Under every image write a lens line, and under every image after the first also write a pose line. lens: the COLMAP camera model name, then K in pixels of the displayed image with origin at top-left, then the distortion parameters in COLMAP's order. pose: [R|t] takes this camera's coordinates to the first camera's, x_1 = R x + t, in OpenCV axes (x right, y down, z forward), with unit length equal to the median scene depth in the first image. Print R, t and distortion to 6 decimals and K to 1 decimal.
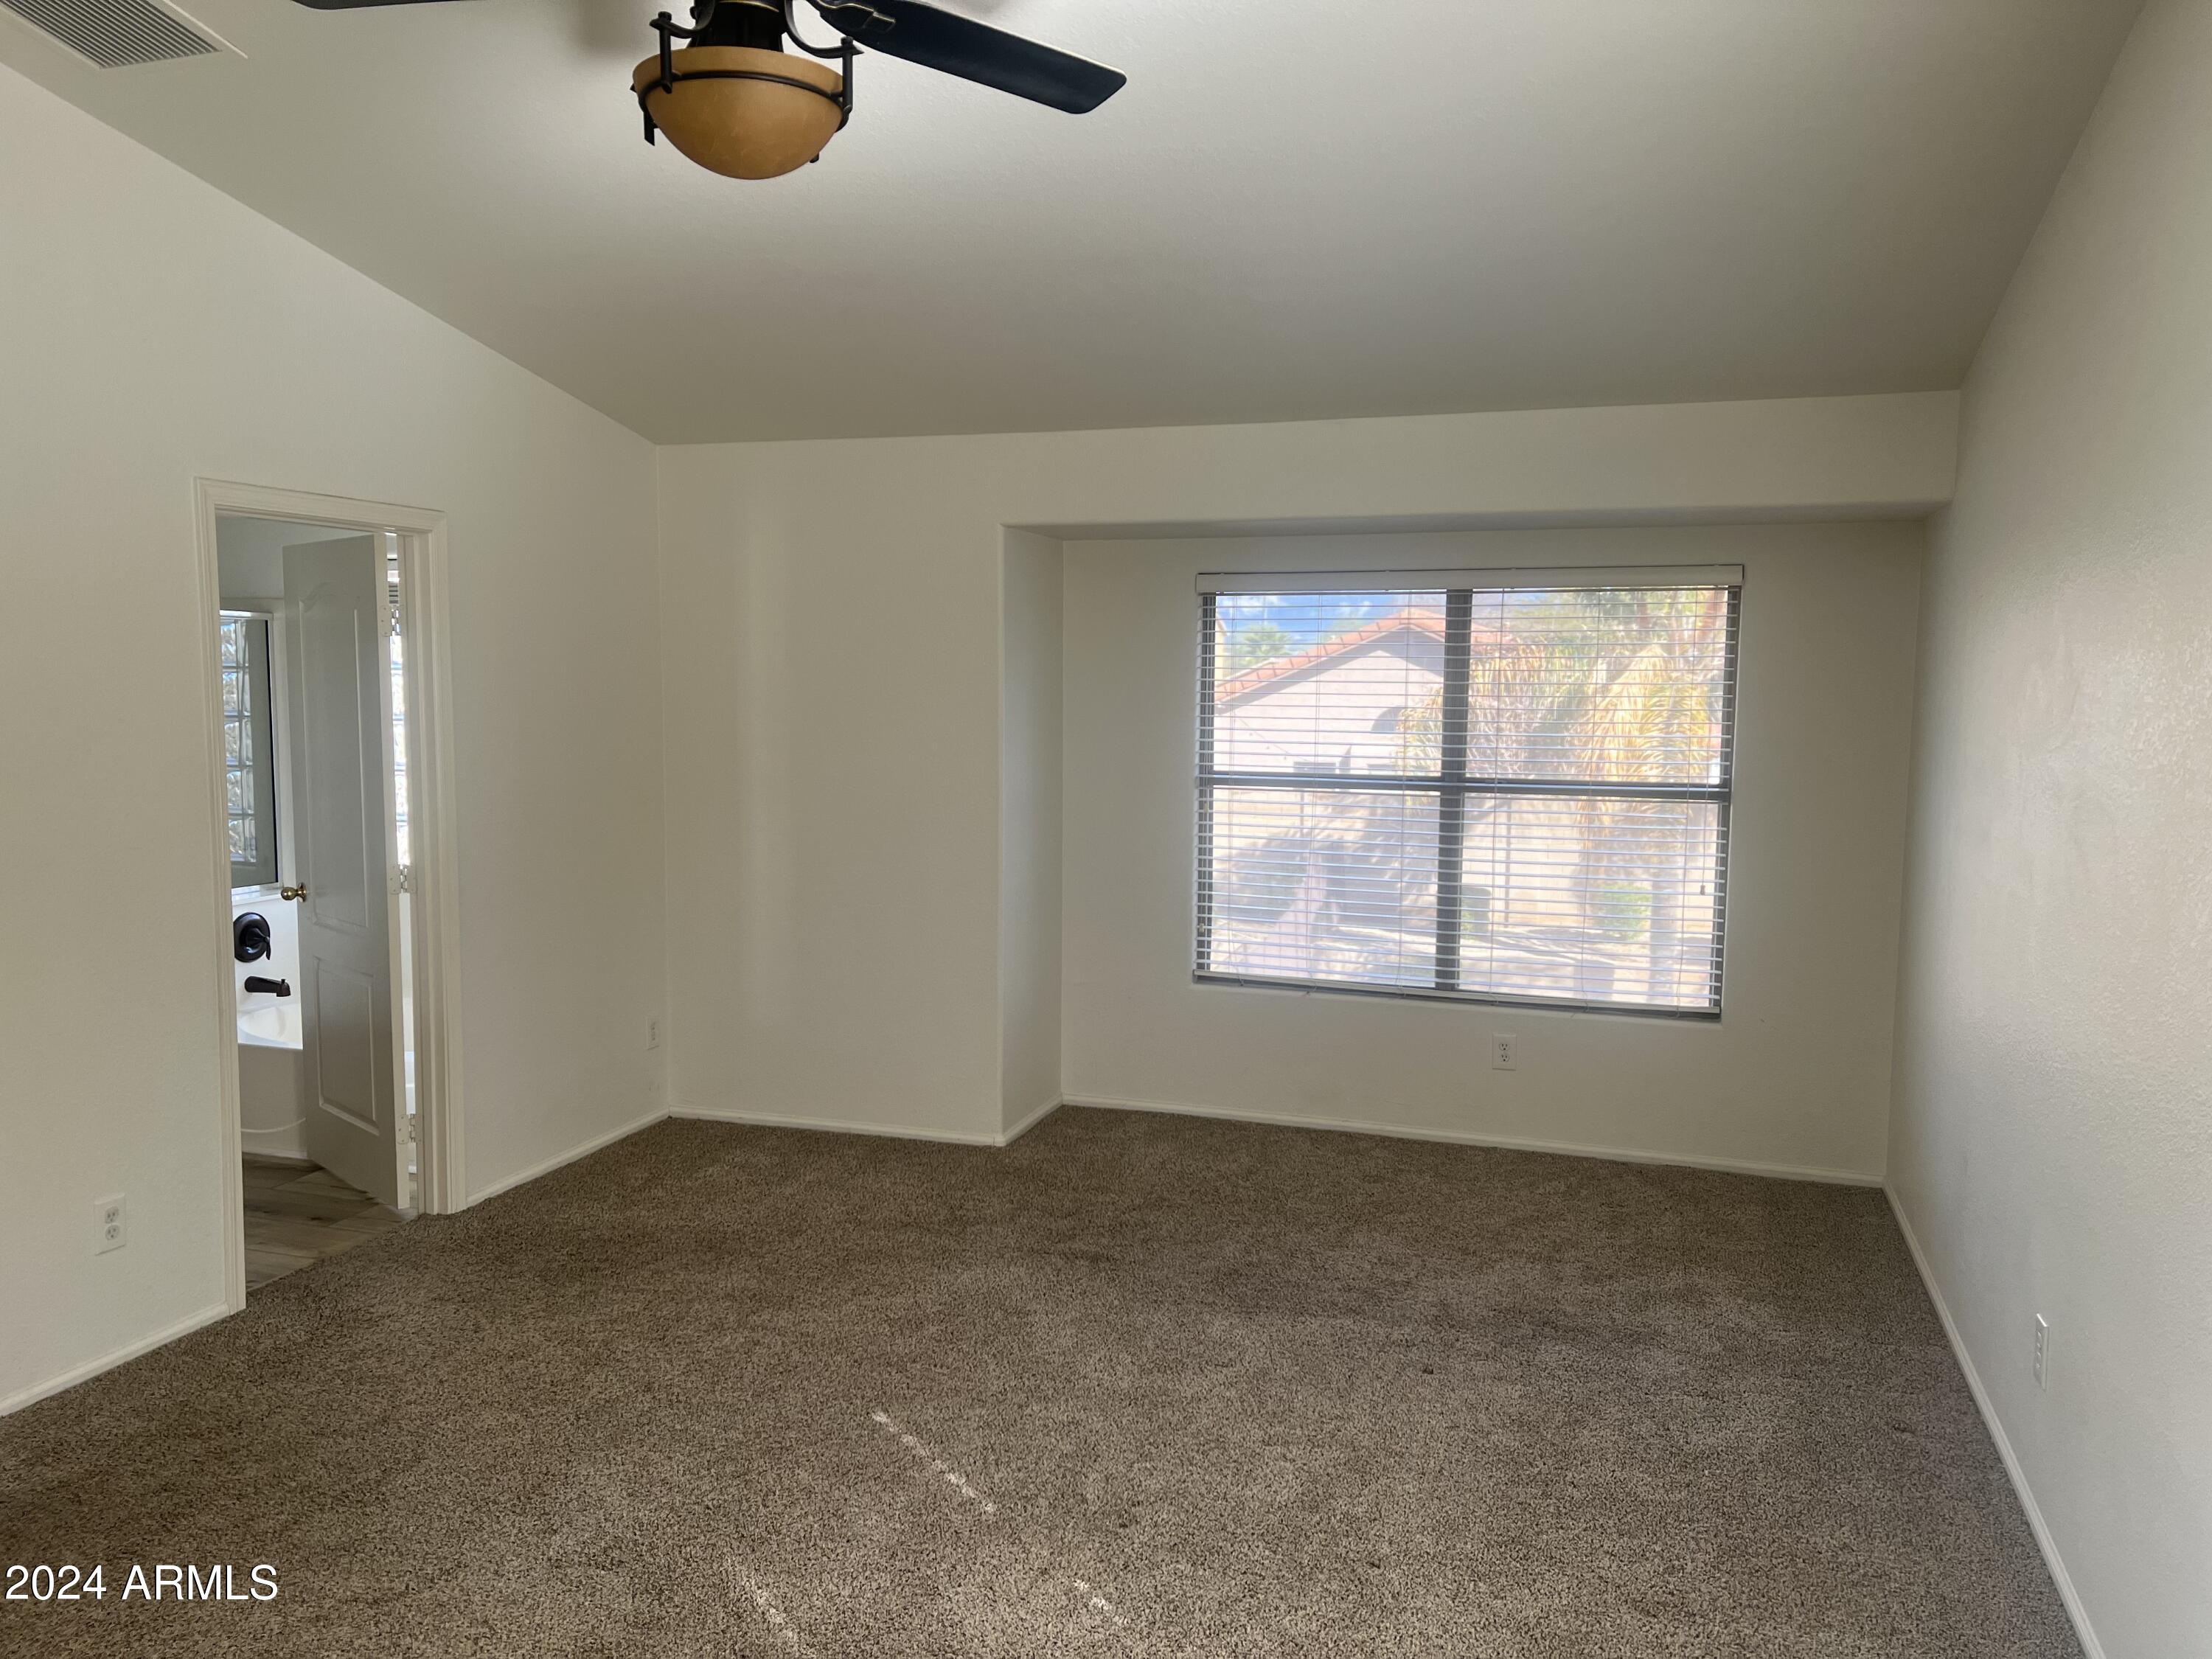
lens RADIAL K [[1640.3, 0, 1100.9], [0, 1640.3, 829.3], [0, 0, 1]] dist [0.006997, 0.000442]
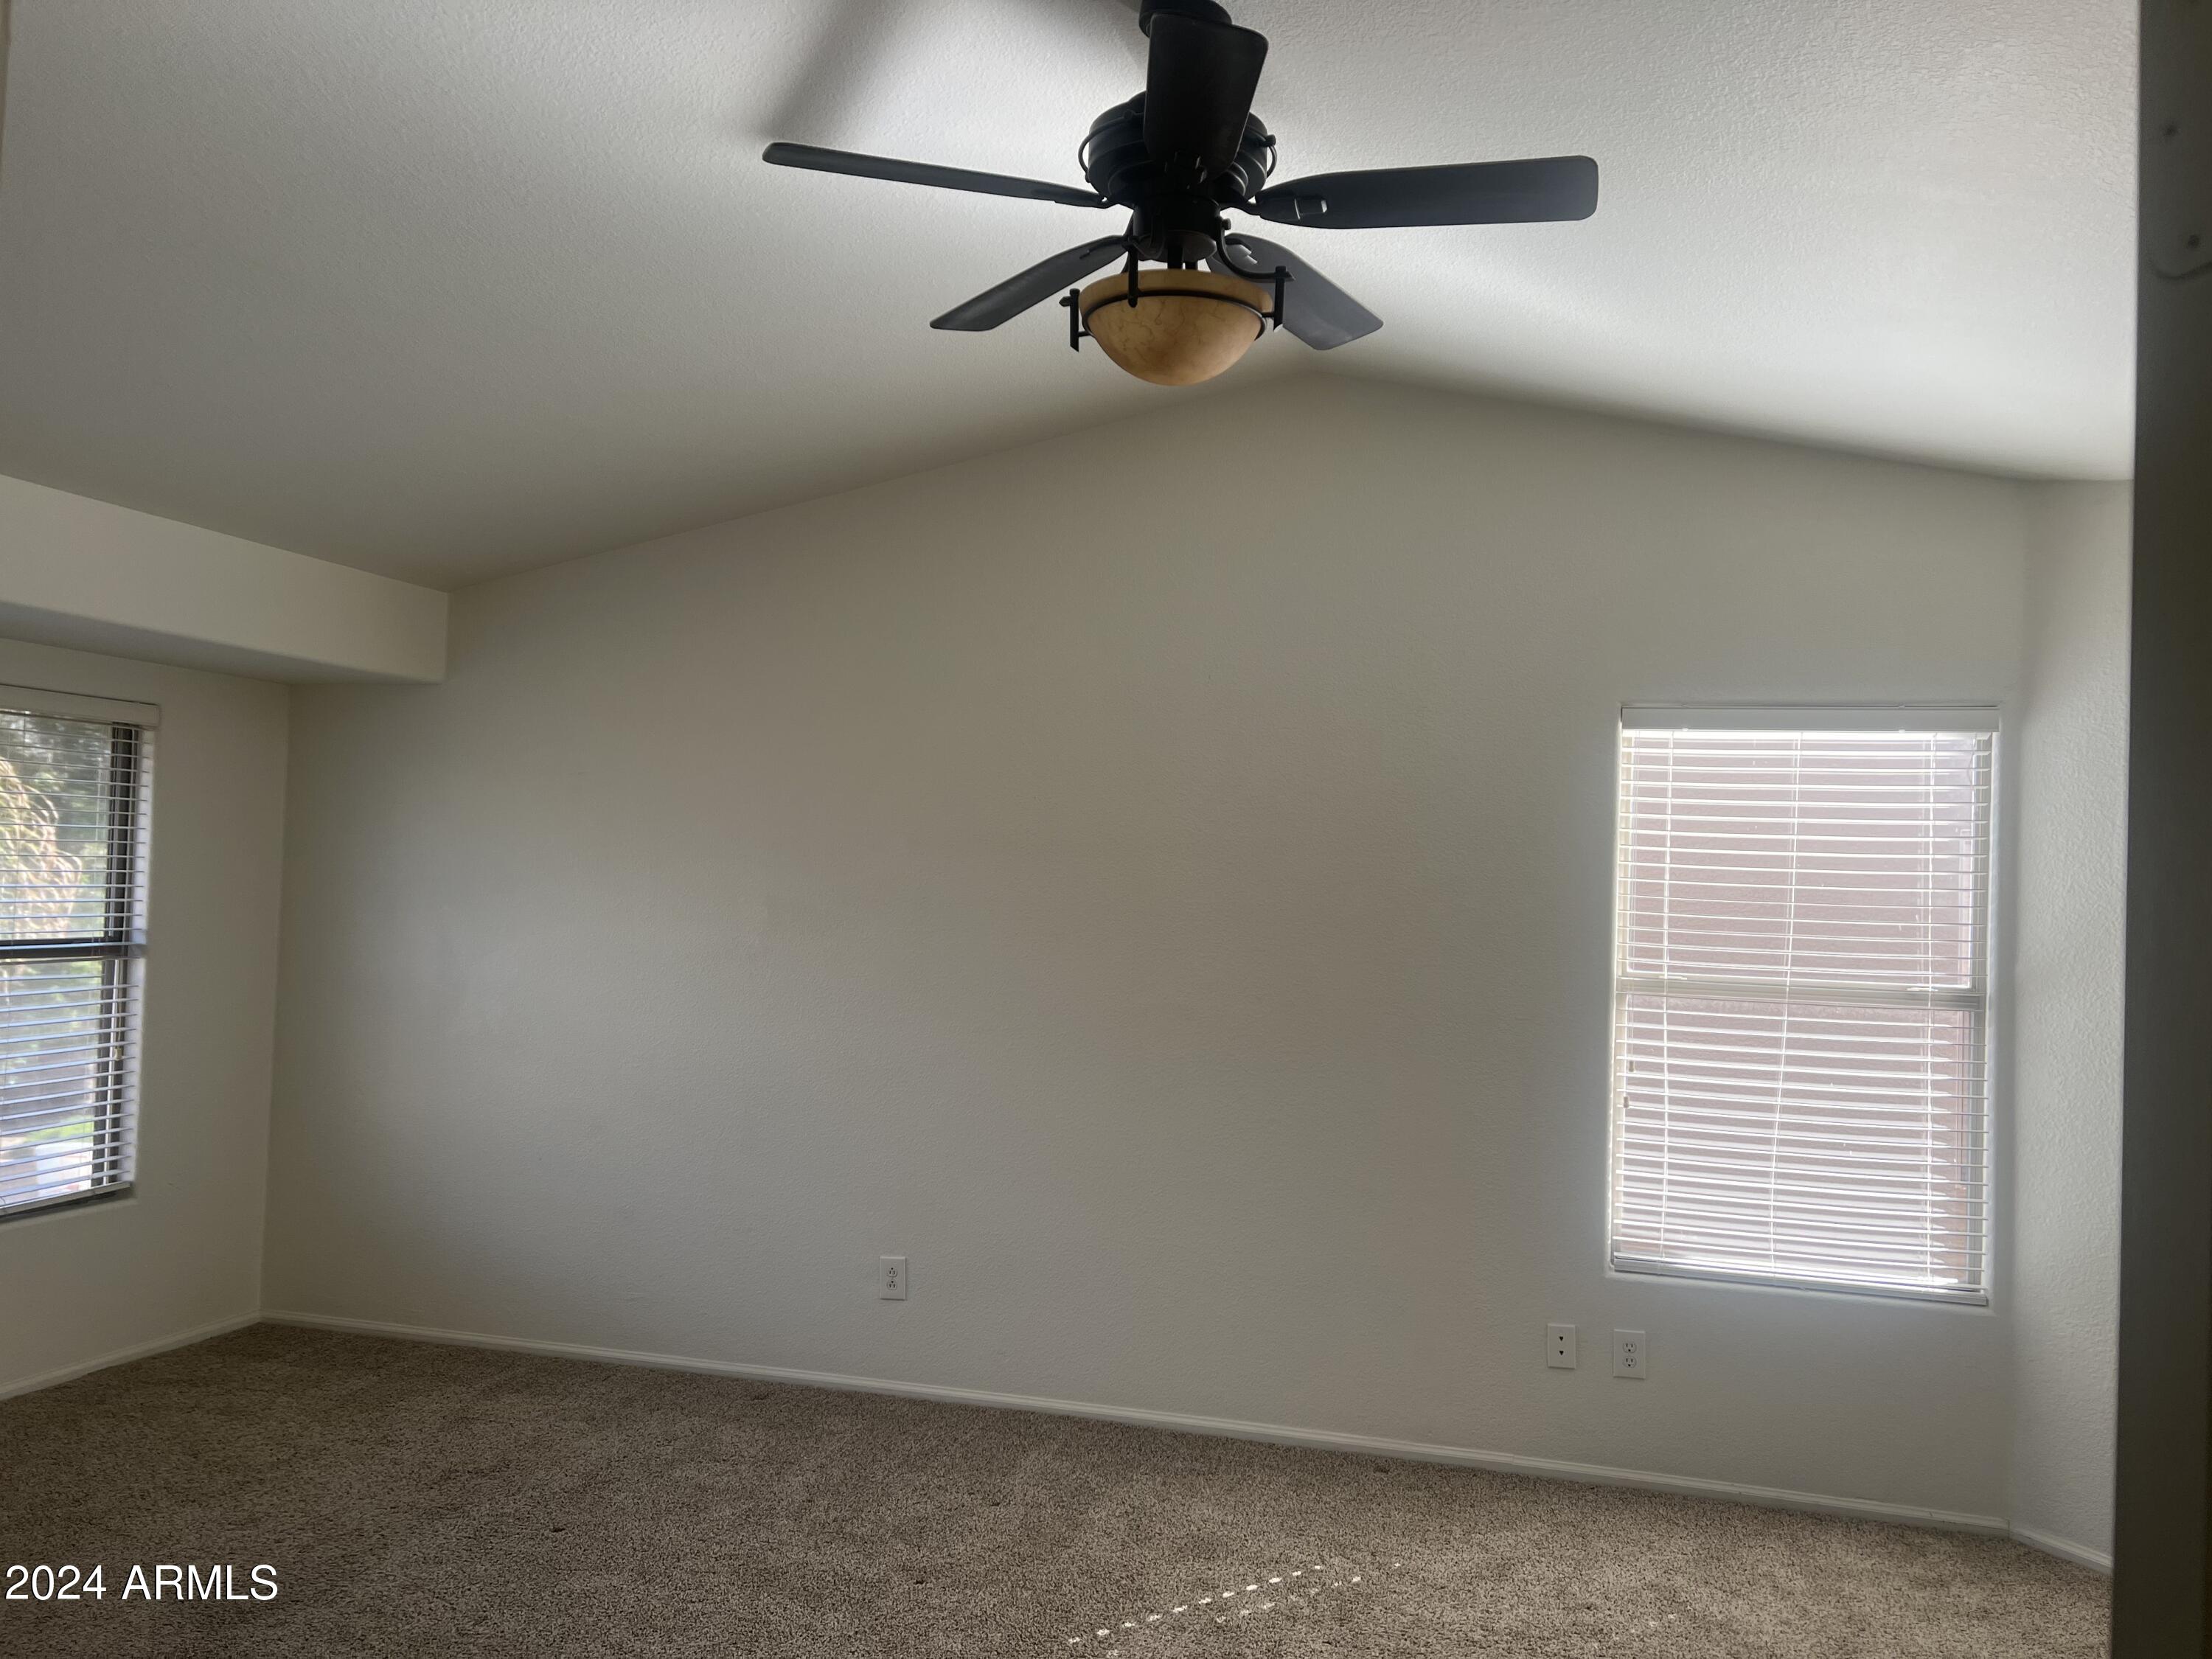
lens RADIAL K [[1640.3, 0, 1105.1], [0, 1640.3, 831.6], [0, 0, 1]] dist [0.006997, 0.000442]
pose [[-0.040061, 0.022579, 0.998942, -0.611141], [0.062641, 0.997835, -0.020042, -0.035807], [-0.997232, 0.061771, -0.041389, 0.520804]]
